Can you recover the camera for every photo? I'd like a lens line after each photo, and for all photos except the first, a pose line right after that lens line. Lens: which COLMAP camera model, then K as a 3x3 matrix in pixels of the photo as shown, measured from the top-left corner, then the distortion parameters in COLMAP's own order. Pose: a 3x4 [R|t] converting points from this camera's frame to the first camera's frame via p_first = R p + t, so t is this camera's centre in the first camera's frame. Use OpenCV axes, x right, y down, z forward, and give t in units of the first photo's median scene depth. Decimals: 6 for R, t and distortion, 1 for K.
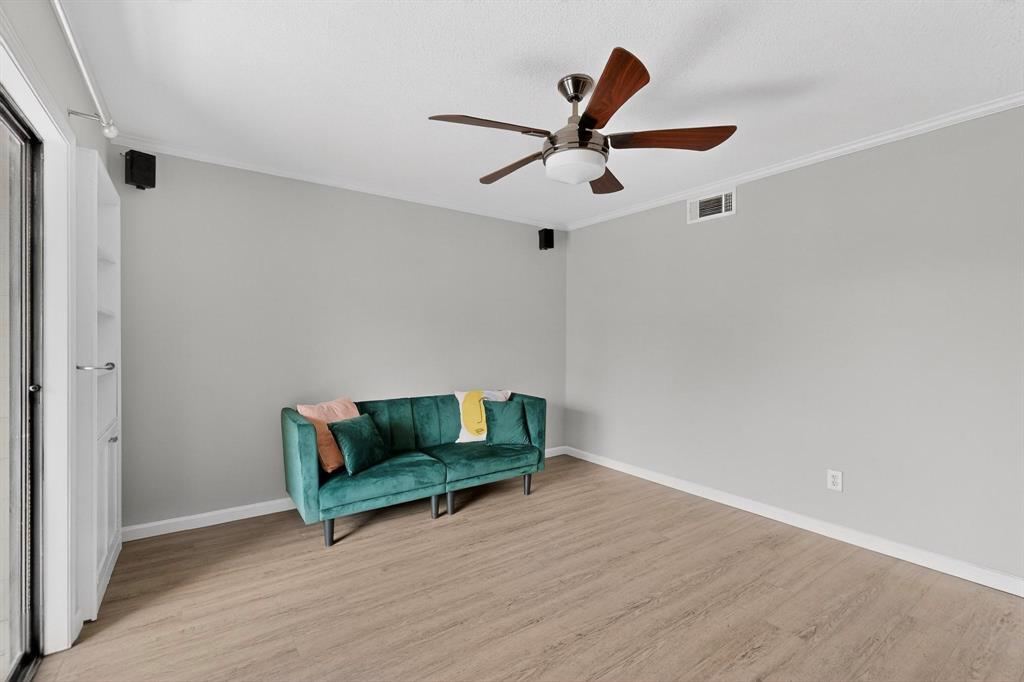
lens RADIAL K [[450.2, 0, 514.7], [0, 450.2, 341.9], [0, 0, 1]] dist [-0.000495, -0.000183]
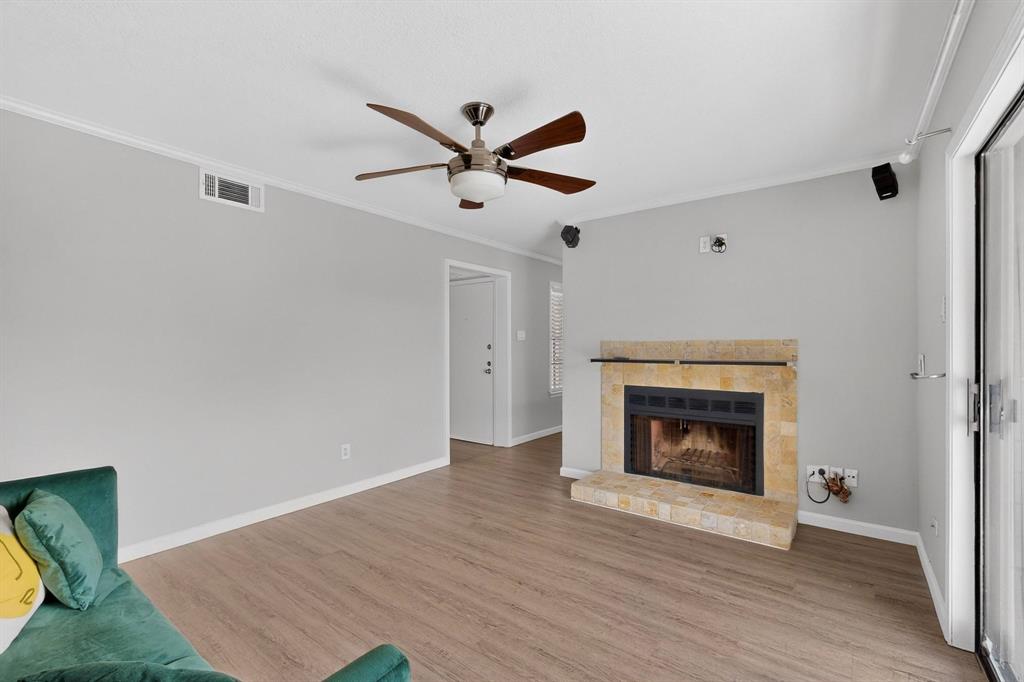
lens RADIAL K [[450.2, 0, 514.7], [0, 450.2, 341.9], [0, 0, 1]] dist [-0.000495, -0.000183]
pose [[-0.305900, 0.001709, 0.952062, -0.801086], [0.007279, 0.999973, 0.000544, -0.010013], [-0.952036, 0.007097, -0.305904, 1.081323]]
